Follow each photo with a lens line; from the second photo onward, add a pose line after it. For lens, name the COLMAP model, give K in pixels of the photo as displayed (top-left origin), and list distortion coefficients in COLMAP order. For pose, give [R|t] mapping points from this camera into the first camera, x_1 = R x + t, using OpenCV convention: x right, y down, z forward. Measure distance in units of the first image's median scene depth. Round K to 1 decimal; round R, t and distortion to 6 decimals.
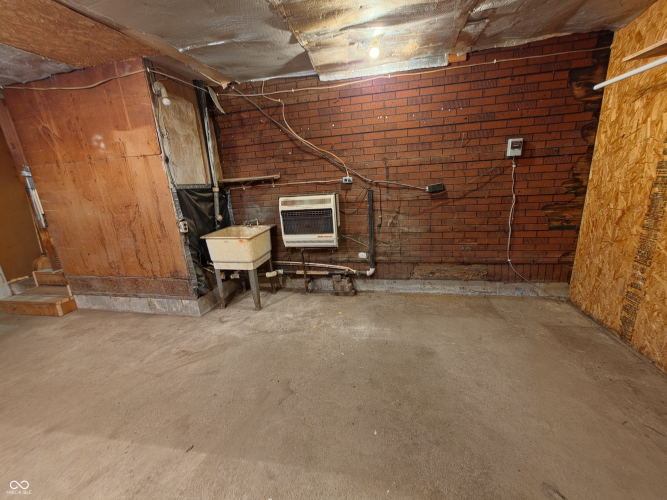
lens RADIAL K [[274.0, 0, 338.9], [0, 274.0, 246.0], [0, 0, 1]] dist [-0.001419, -0.000230]
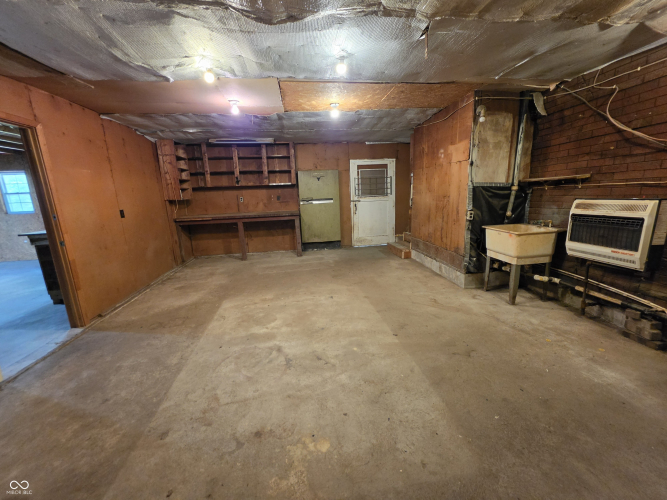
lens RADIAL K [[269.7, 0, 329.2], [0, 269.7, 248.0], [0, 0, 1]] dist [-0.003327, 0.000063]
pose [[0.319985, 0.238983, -0.916786, 0.385061], [-0.228957, 0.958488, 0.169941, 0.012320], [0.919341, 0.155526, 0.361419, -0.041530]]
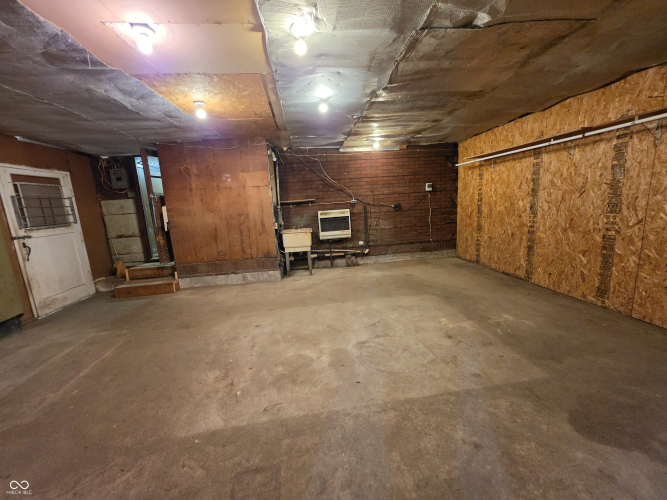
lens RADIAL K [[274.0, 0, 338.9], [0, 274.0, 246.0], [0, 0, 1]] dist [-0.001419, -0.000230]
pose [[0.944609, -0.045793, 0.324987, -0.699571], [0.085446, 0.990384, -0.108805, 0.260396], [-0.316879, 0.130547, 0.939439, -0.702726]]
